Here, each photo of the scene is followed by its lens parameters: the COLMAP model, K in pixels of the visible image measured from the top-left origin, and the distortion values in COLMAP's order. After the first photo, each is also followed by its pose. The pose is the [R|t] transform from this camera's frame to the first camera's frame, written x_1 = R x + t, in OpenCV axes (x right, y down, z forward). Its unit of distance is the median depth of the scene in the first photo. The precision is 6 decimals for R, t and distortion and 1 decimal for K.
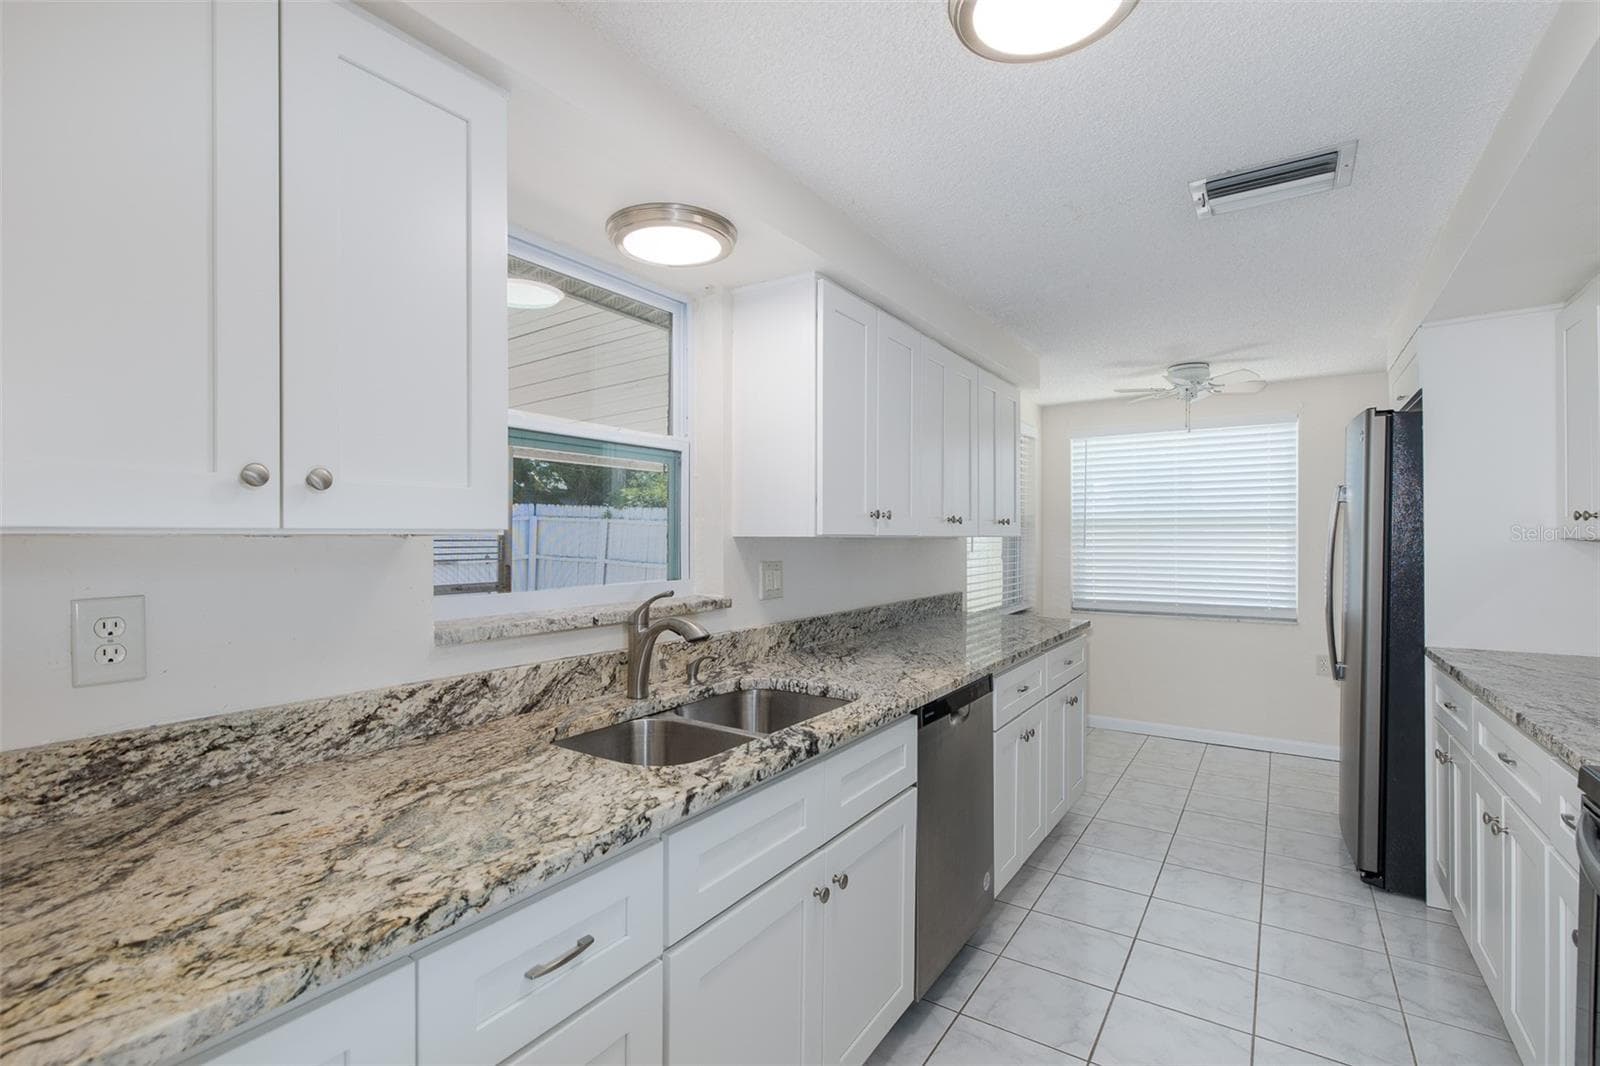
lens RADIAL K [[726.7, 0, 790.1], [0, 726.7, 534.5], [0, 0, 1]] dist [-0.000980, -0.000518]
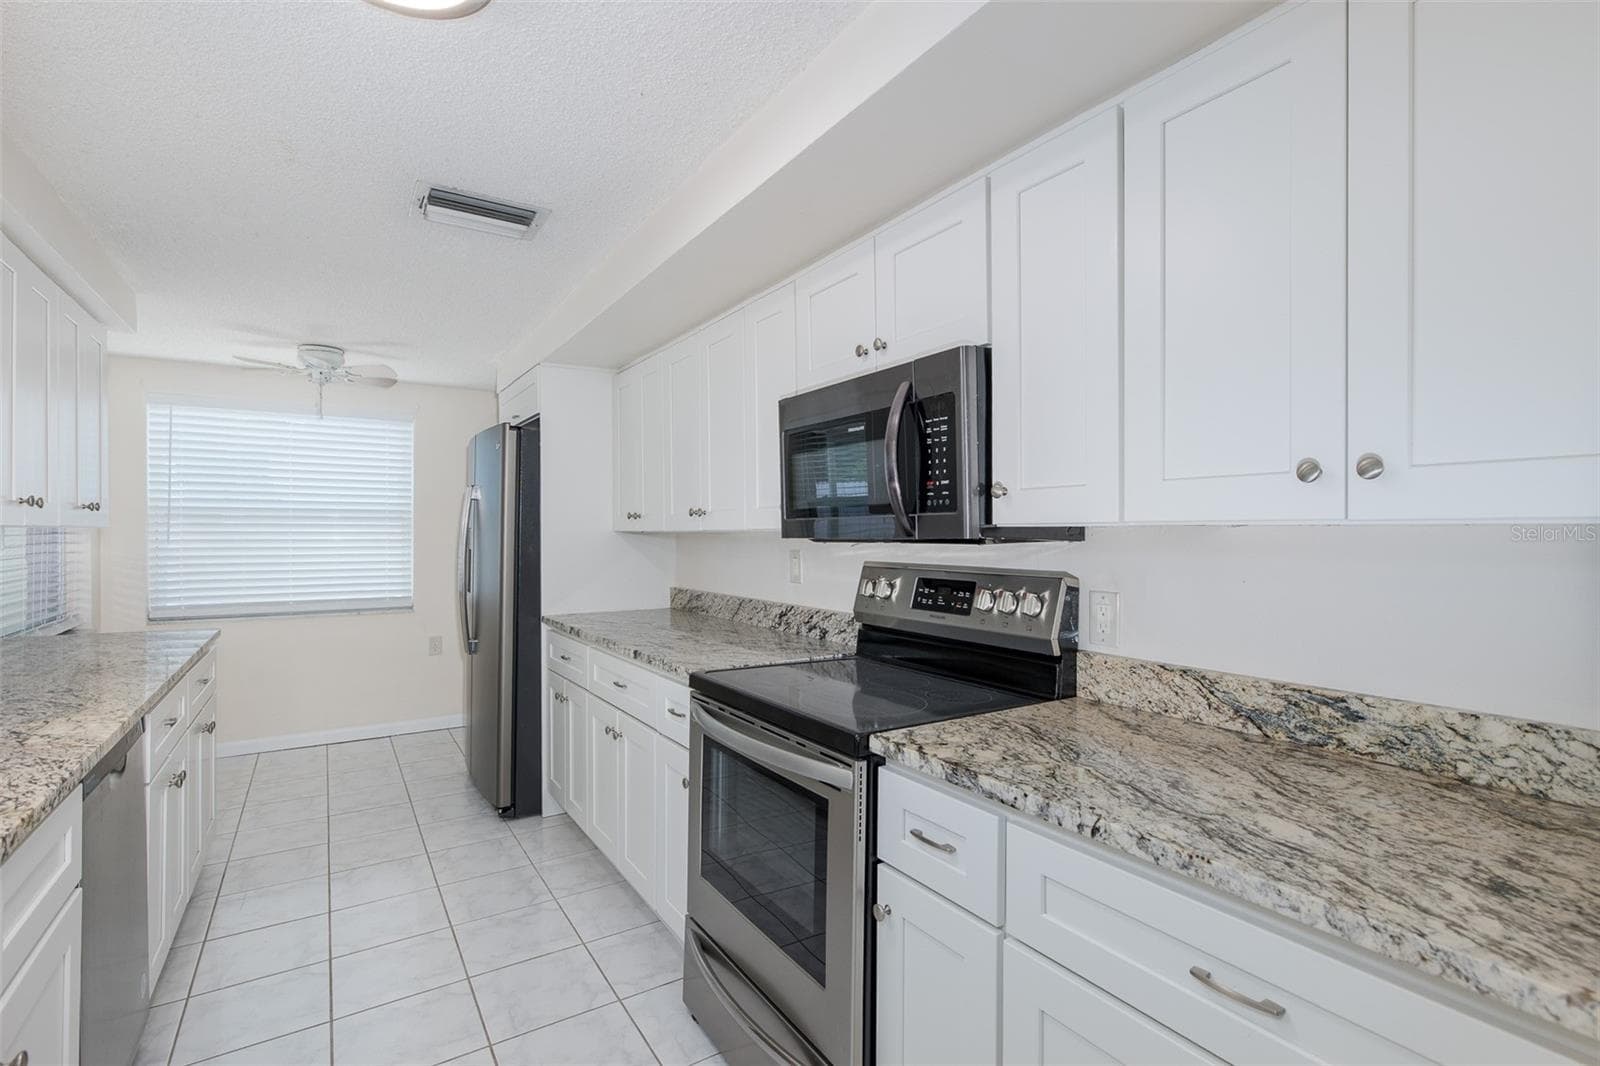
lens RADIAL K [[757.2, 0, 799.2], [0, 757.2, 532.0], [0, 0, 1]] dist [-0.009662, 0.002516]
pose [[0.379855, 0.001742, 0.925044, -0.174212], [-0.006366, 0.999979, 0.000731, 0.003524], [-0.925024, -0.006166, 0.379858, 0.073872]]
